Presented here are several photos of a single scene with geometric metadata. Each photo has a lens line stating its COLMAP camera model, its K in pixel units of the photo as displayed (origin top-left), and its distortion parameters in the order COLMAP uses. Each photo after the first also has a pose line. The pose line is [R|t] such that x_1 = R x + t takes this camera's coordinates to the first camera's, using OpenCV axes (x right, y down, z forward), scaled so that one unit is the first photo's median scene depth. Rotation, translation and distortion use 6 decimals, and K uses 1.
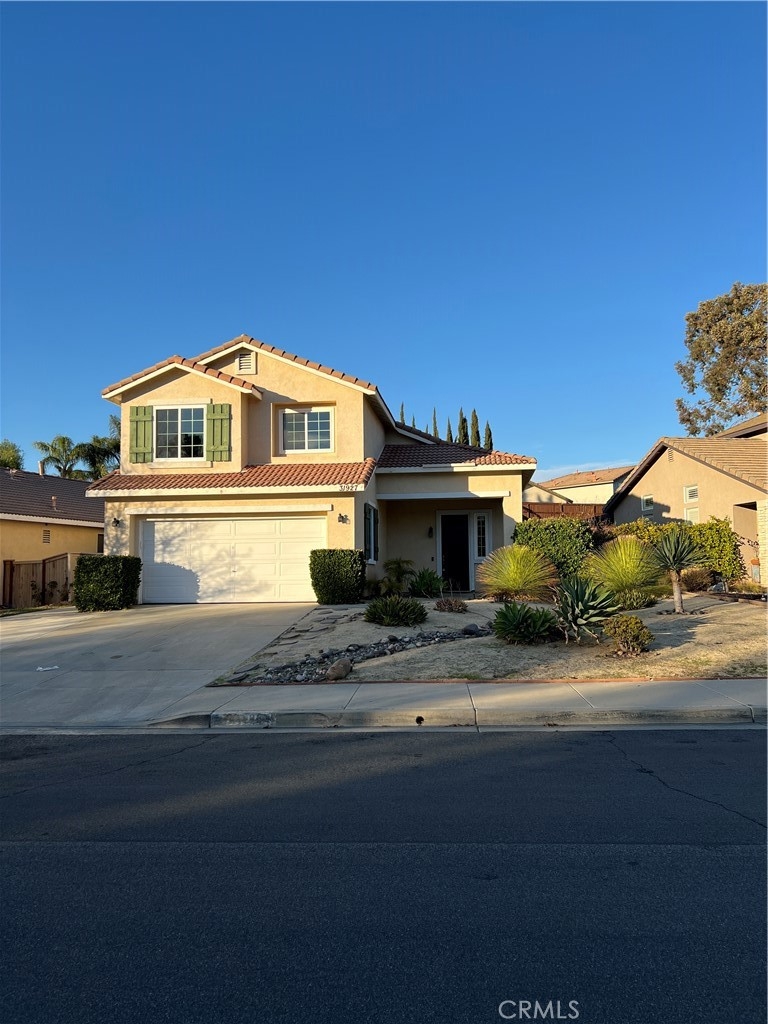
lens RADIAL K [[777.3, 0, 406.7], [0, 777.3, 520.8], [0, 0, 1]] dist [0.043039, -0.029087]
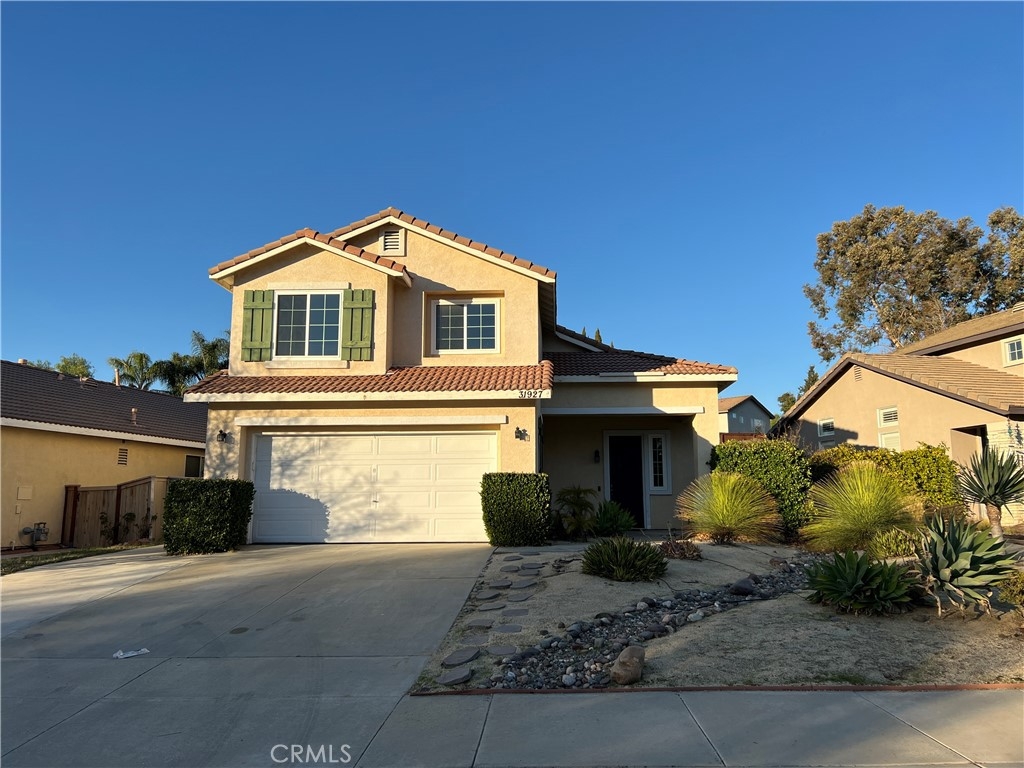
lens RADIAL K [[777.3, 0, 534.2], [0, 777.3, 388.3], [0, 0, 1]] dist [0.043039, -0.029087]
pose [[0.998030, 0.017305, 0.060304, -0.106673], [-0.012253, 0.996460, -0.083167, 0.014612], [-0.061530, 0.082264, 0.994709, 0.201113]]
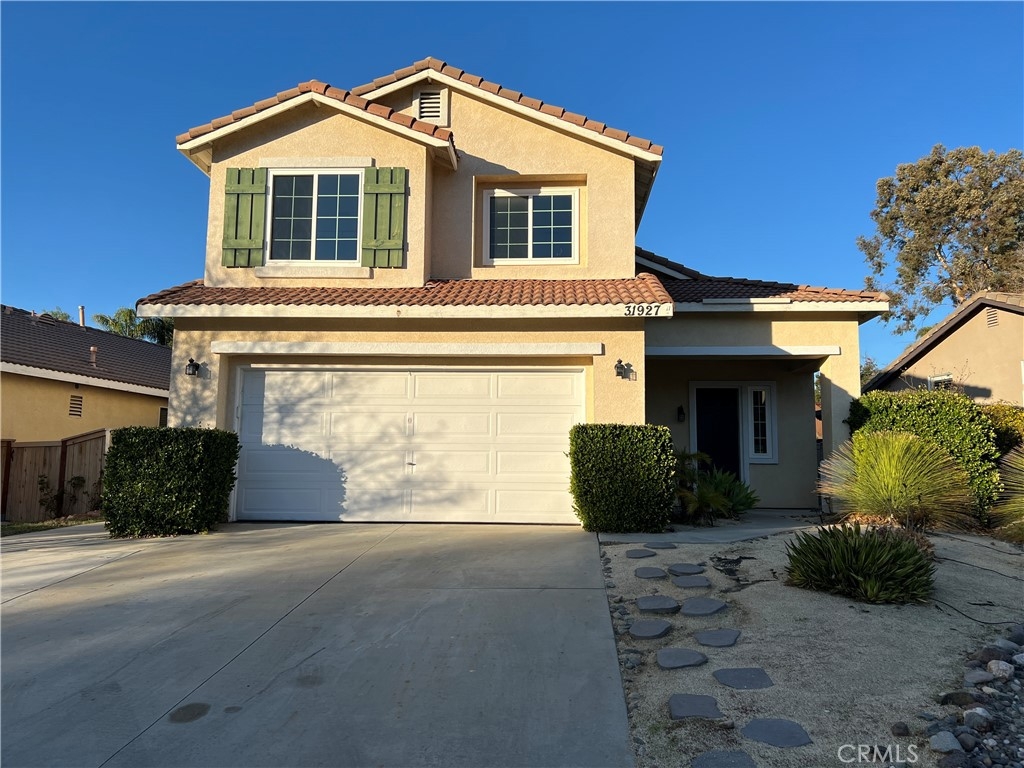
lens RADIAL K [[777.3, 0, 523.1], [0, 777.3, 389.9], [0, 0, 1]] dist [0.043039, -0.029087]
pose [[0.998322, 0.026990, 0.051226, -0.163619], [-0.024556, 0.998567, -0.047556, 0.035225], [-0.052436, 0.046219, 0.997554, 0.428187]]
